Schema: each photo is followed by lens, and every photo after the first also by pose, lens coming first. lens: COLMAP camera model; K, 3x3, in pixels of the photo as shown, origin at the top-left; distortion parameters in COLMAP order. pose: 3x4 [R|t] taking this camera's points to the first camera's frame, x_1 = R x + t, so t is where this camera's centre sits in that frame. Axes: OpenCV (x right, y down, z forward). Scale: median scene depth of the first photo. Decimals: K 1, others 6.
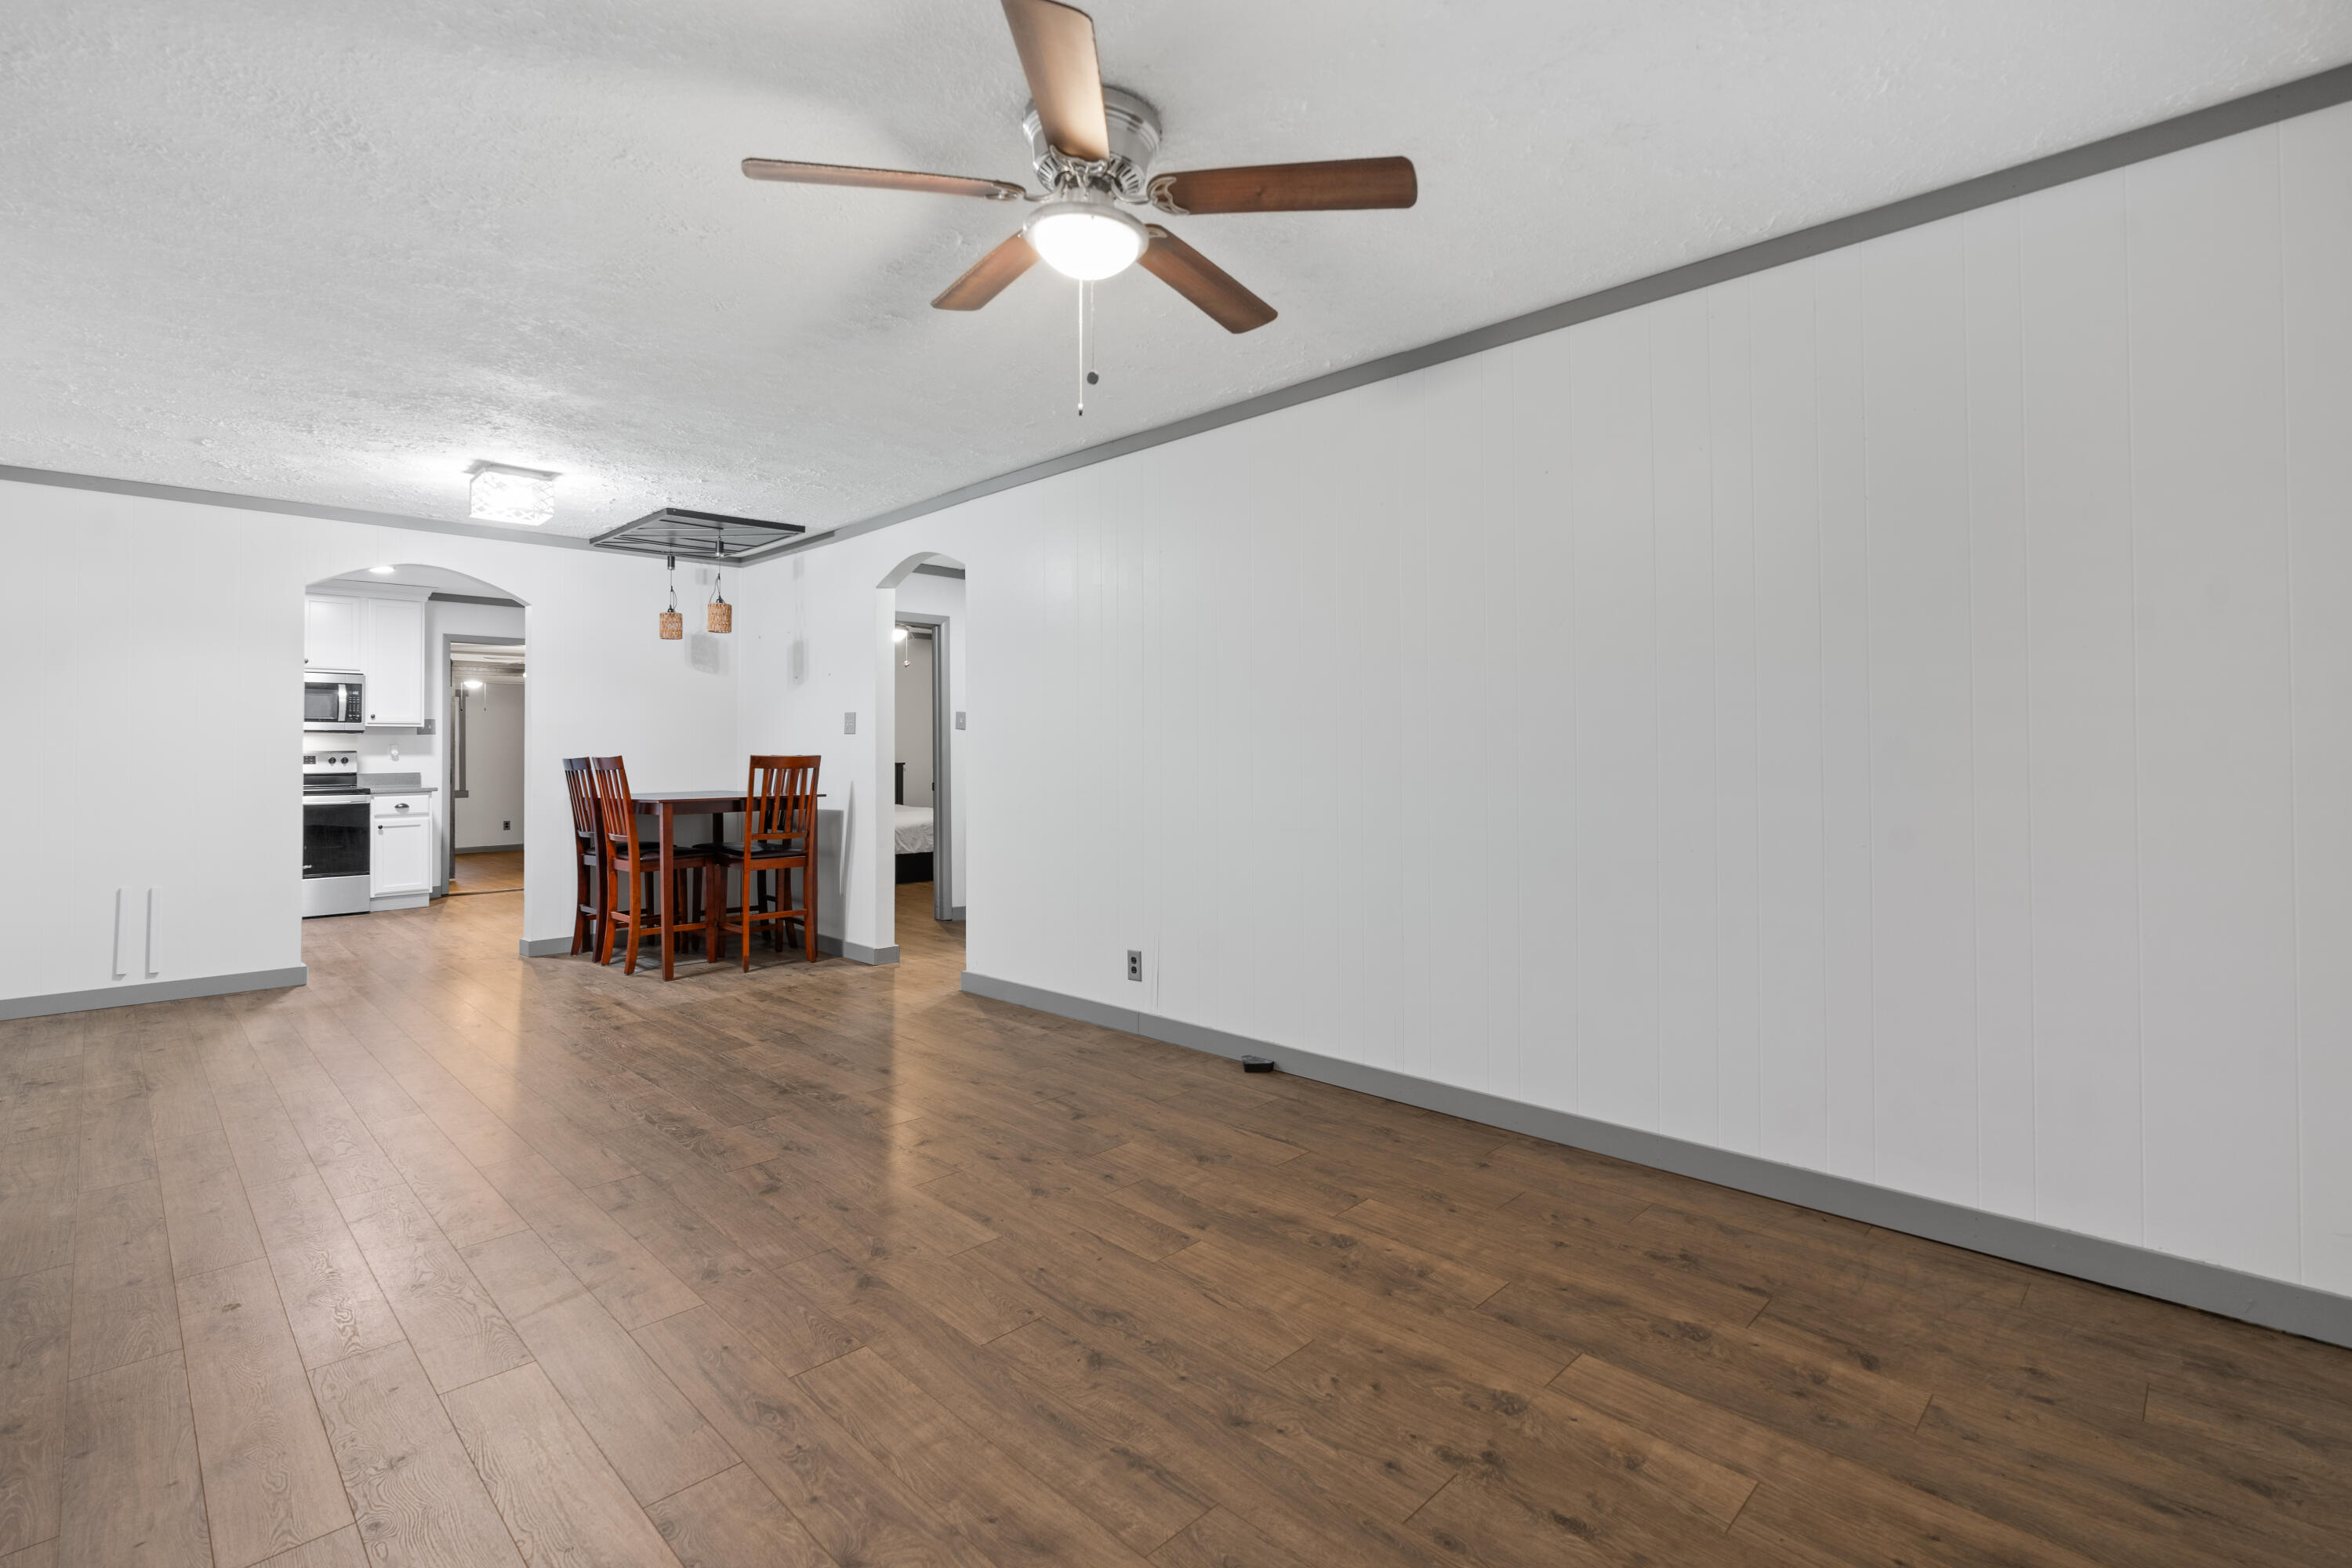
lens RADIAL K [[1068.0, 0, 1177.2], [0, 1068.0, 752.4], [0, 0, 1]] dist [-0.002270, -0.000105]
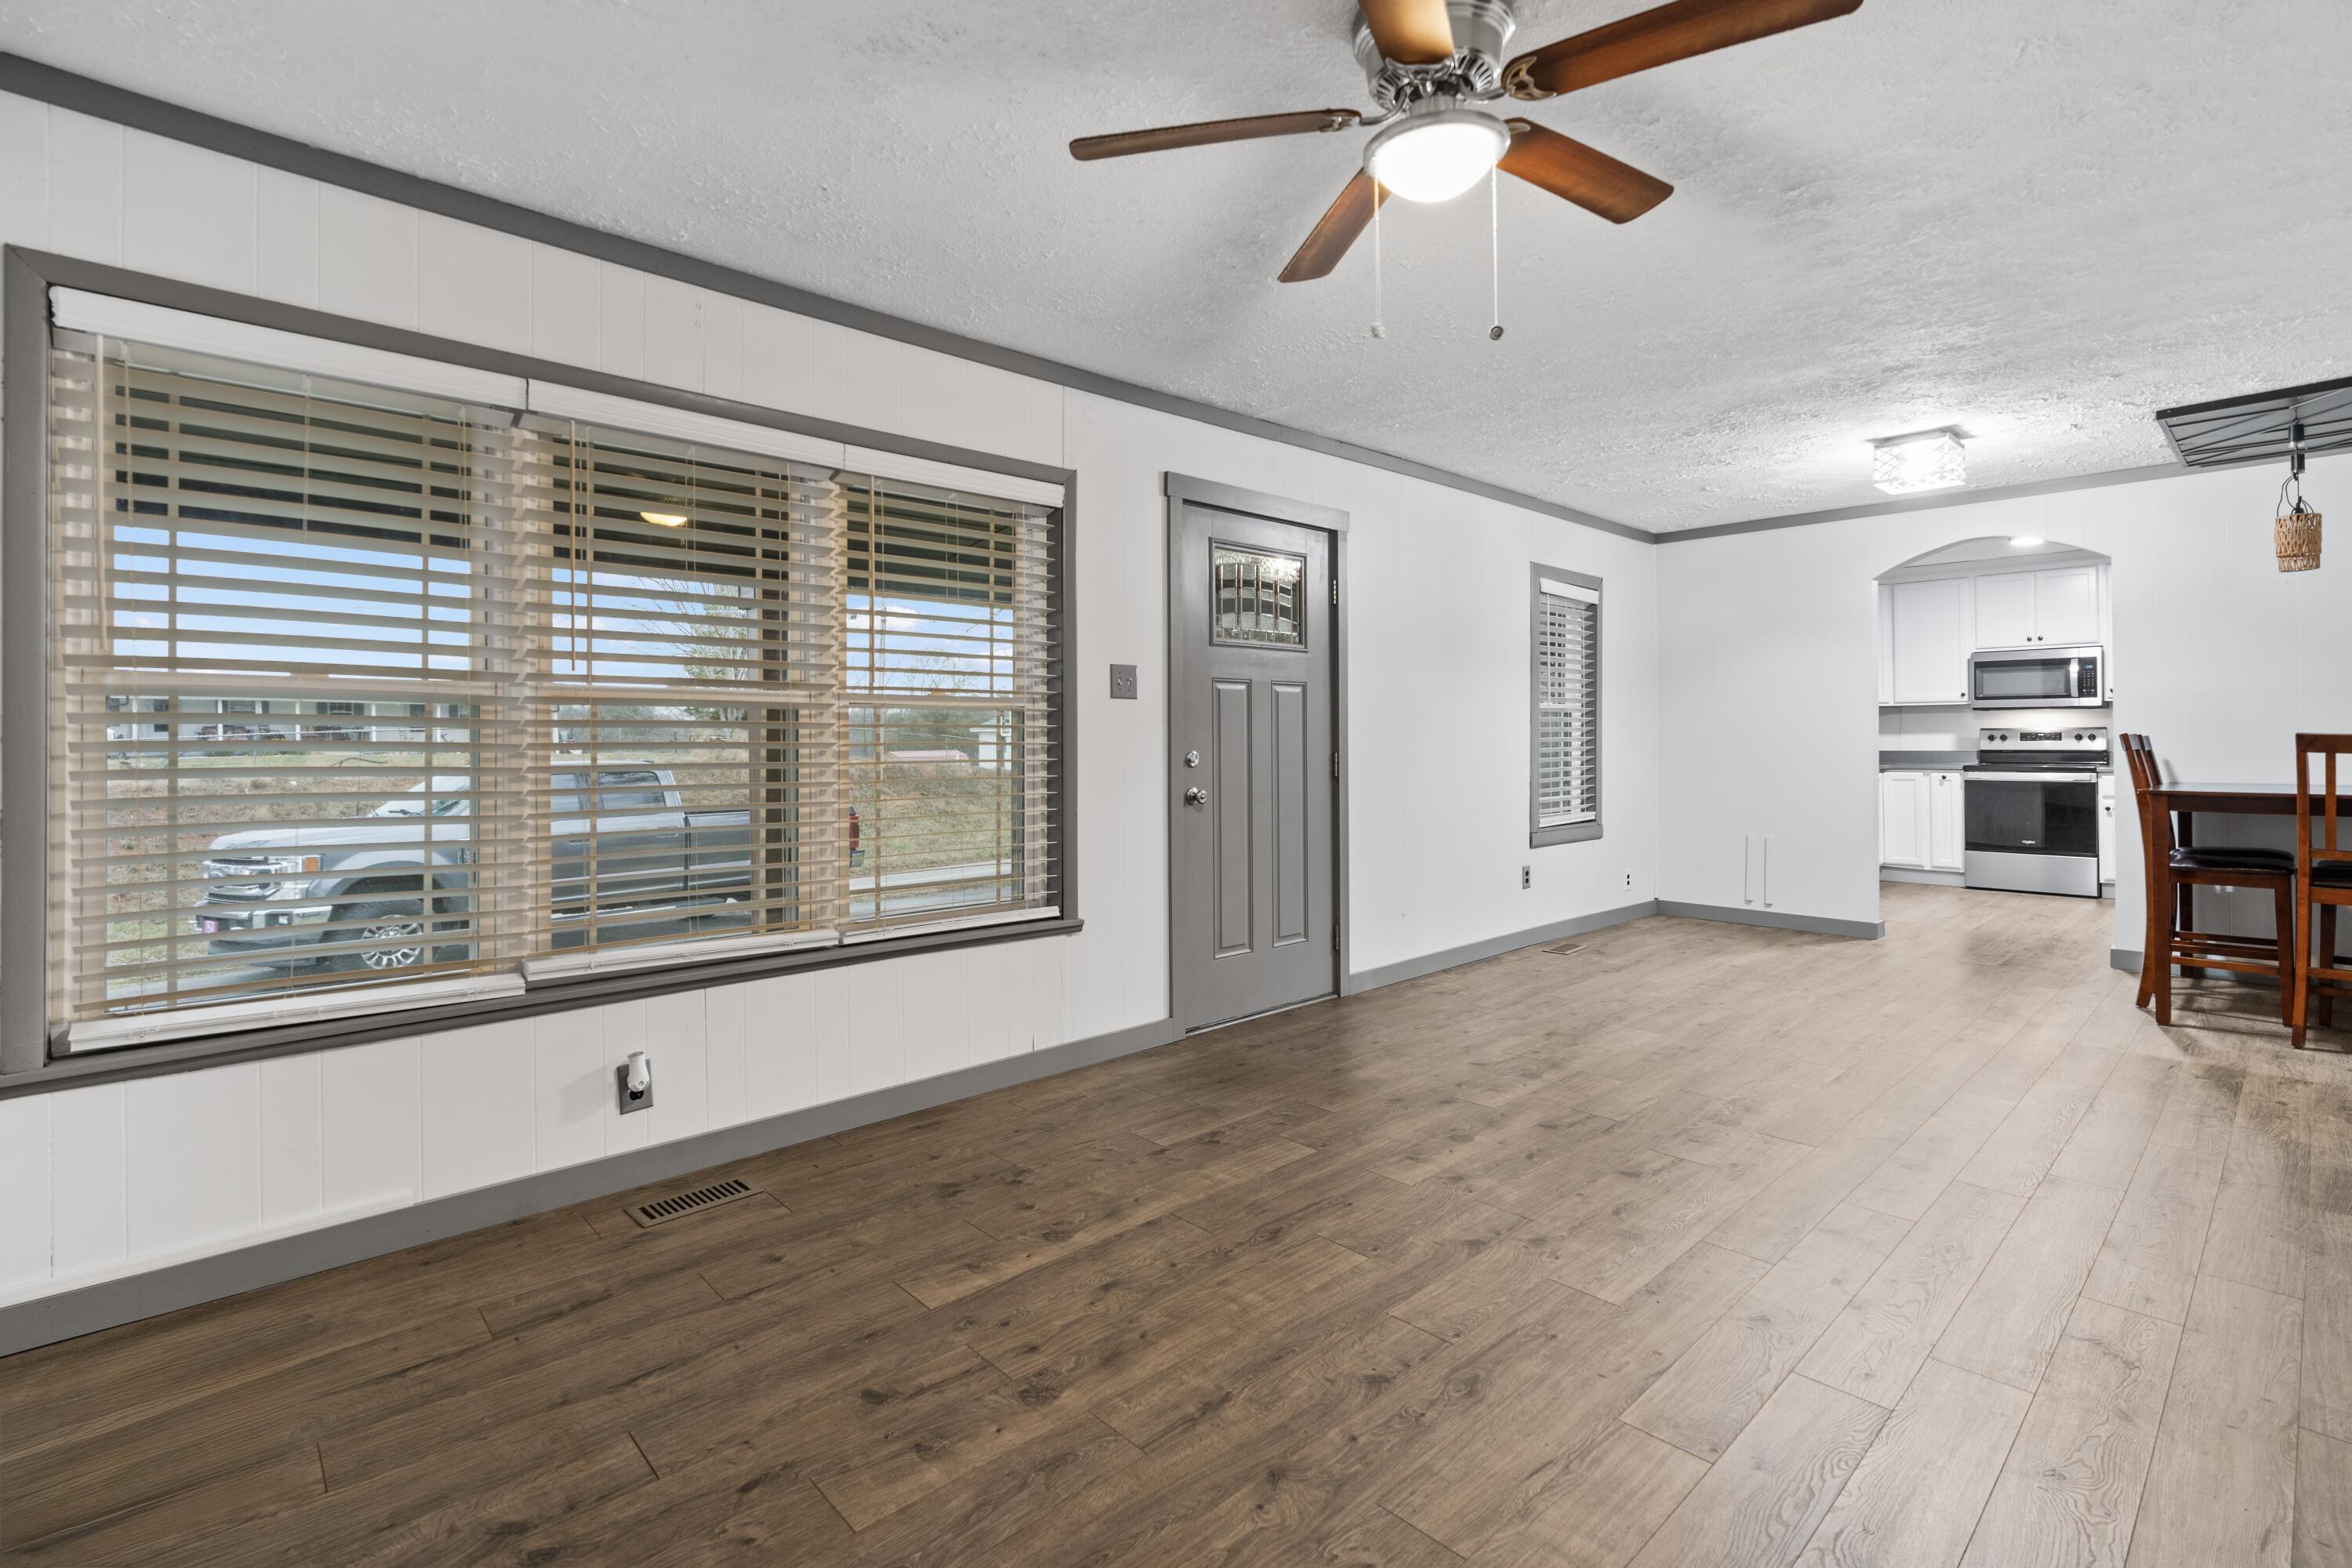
lens RADIAL K [[1091.4, 0, 1189.0], [0, 1091.4, 734.1], [0, 0, 1]] dist [-0.000396, 0.000141]
pose [[-0.029617, 0.003669, -0.999555, 0.702904], [0.002300, 0.999991, 0.003602, -0.001782], [0.999559, -0.002192, -0.029626, 0.686181]]
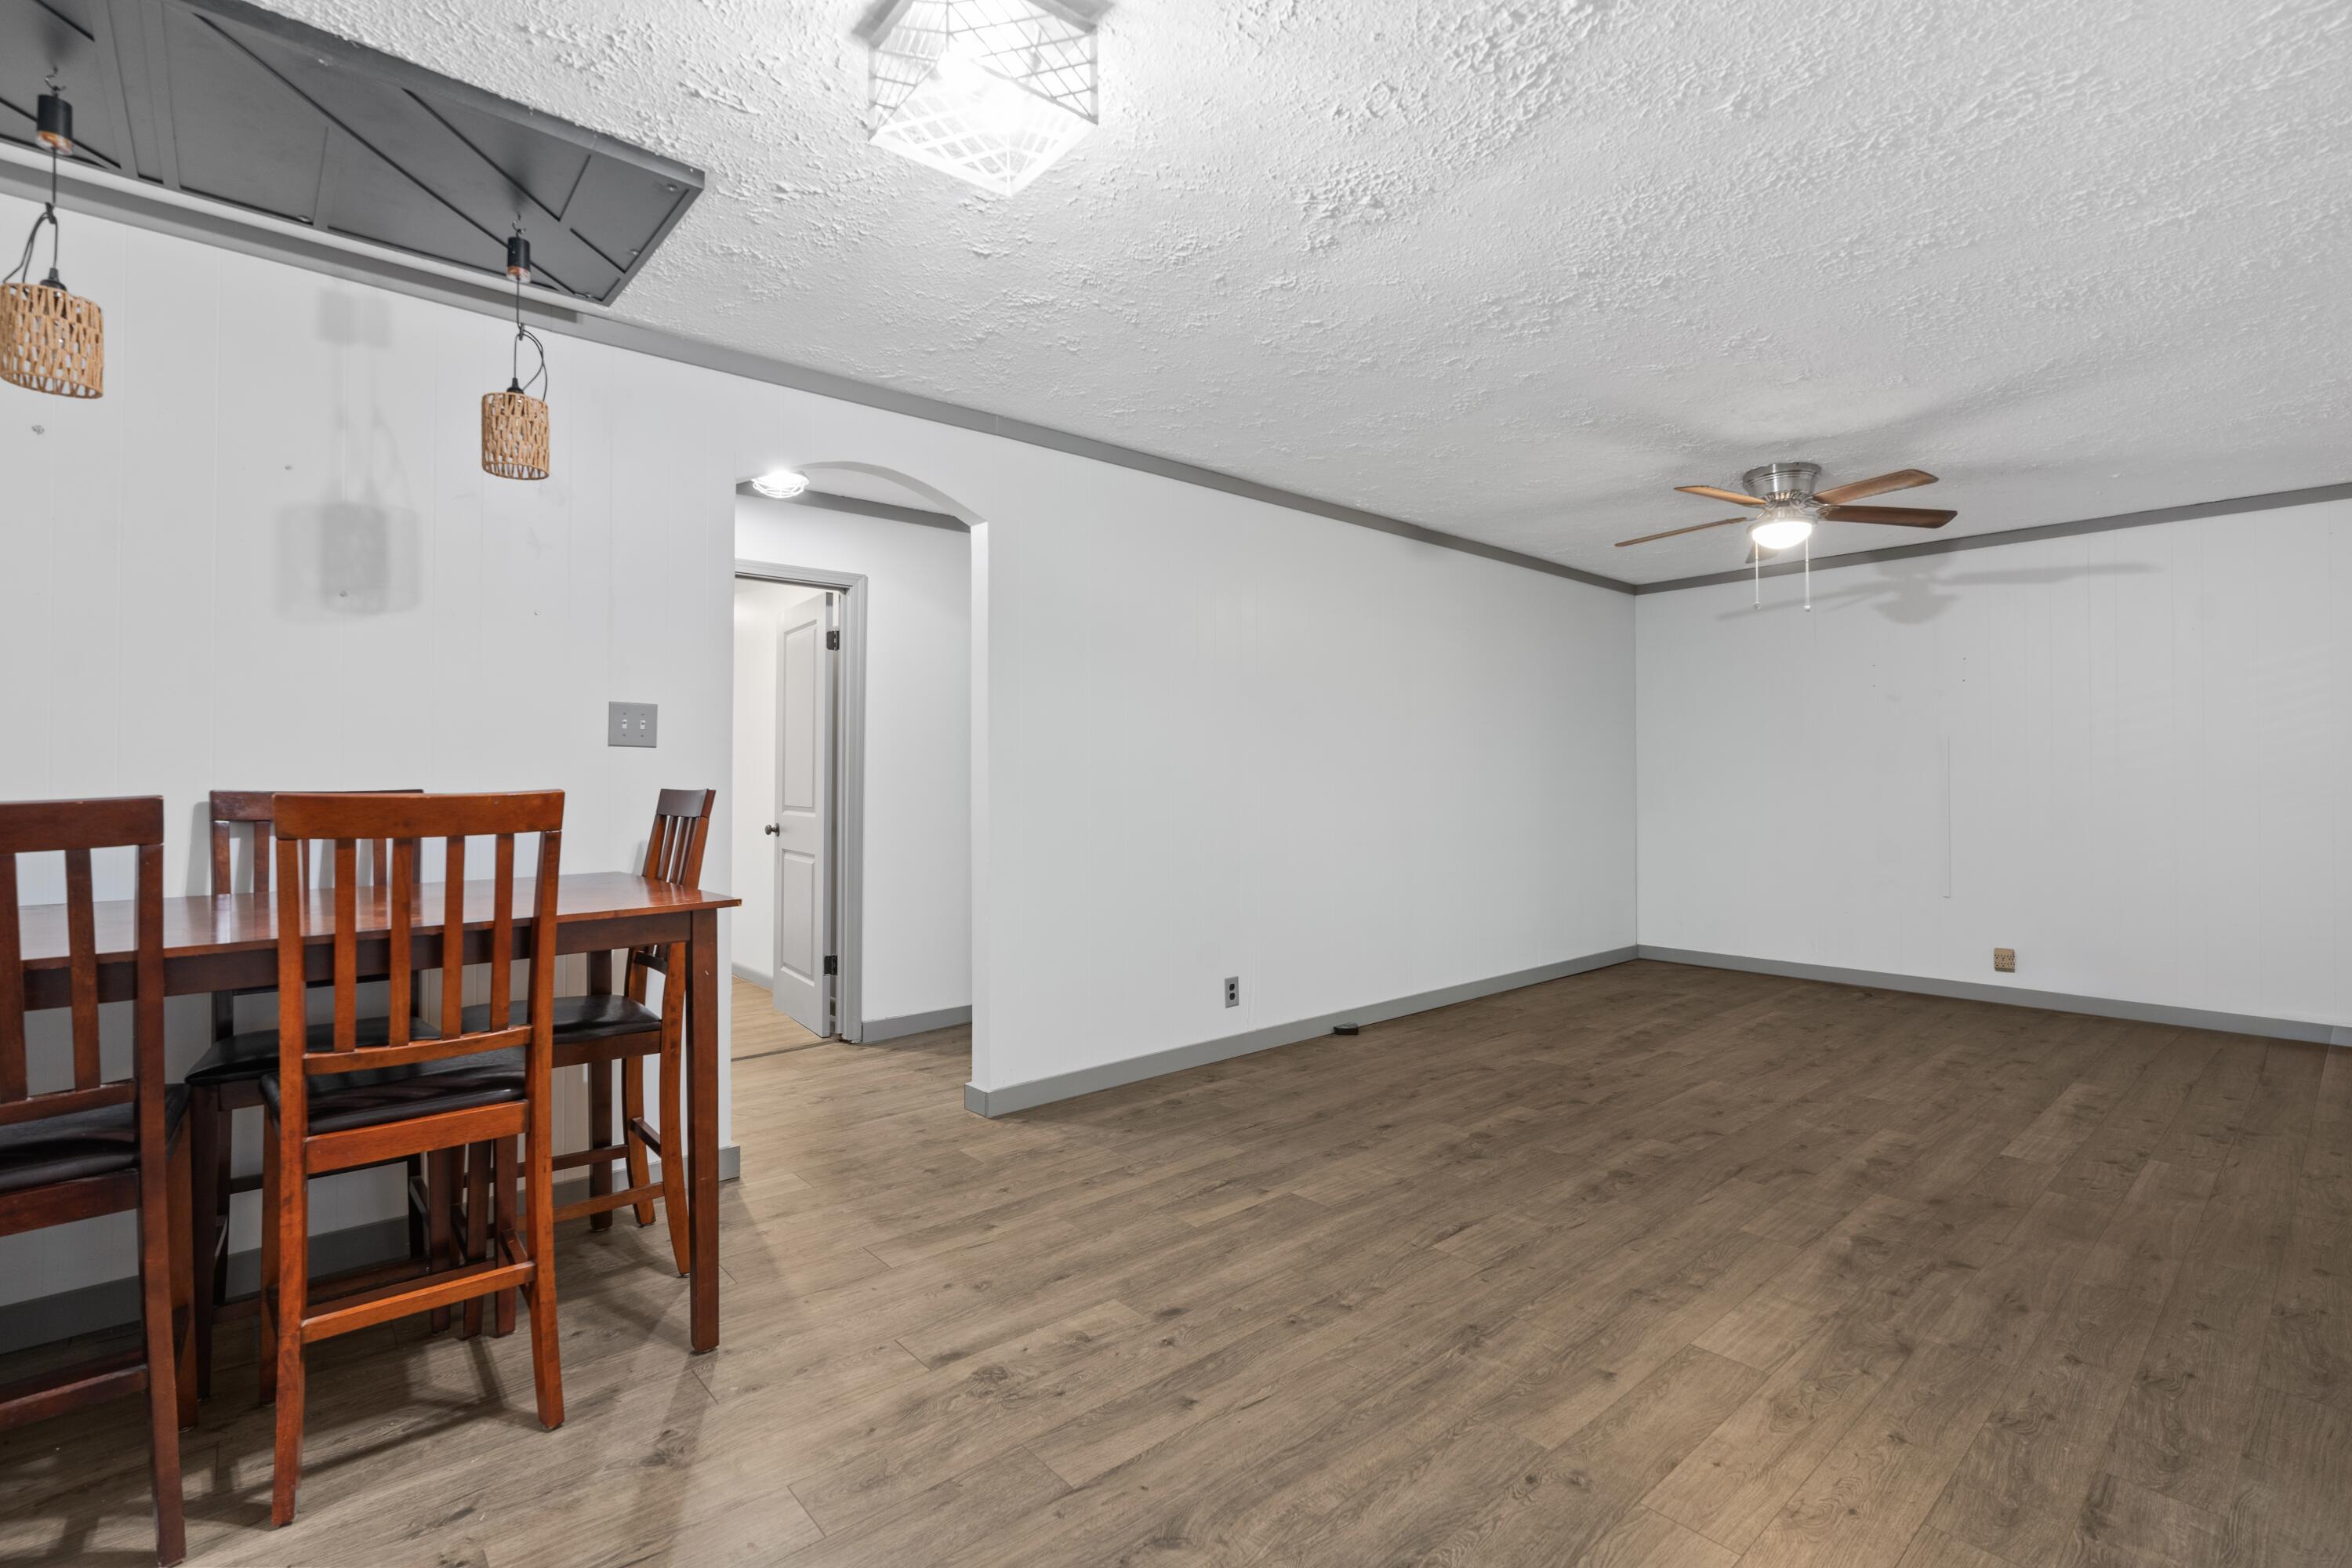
lens RADIAL K [[1065.2, 0, 1166.7], [0, 1065.2, 777.7], [0, 0, 1]] dist [-0.002264, -0.000230]
pose [[0.071037, 0.007863, 0.997443, -1.837061], [0.002313, 0.999965, -0.008048, 0.003152], [-0.997471, 0.002879, 0.071016, 1.703986]]
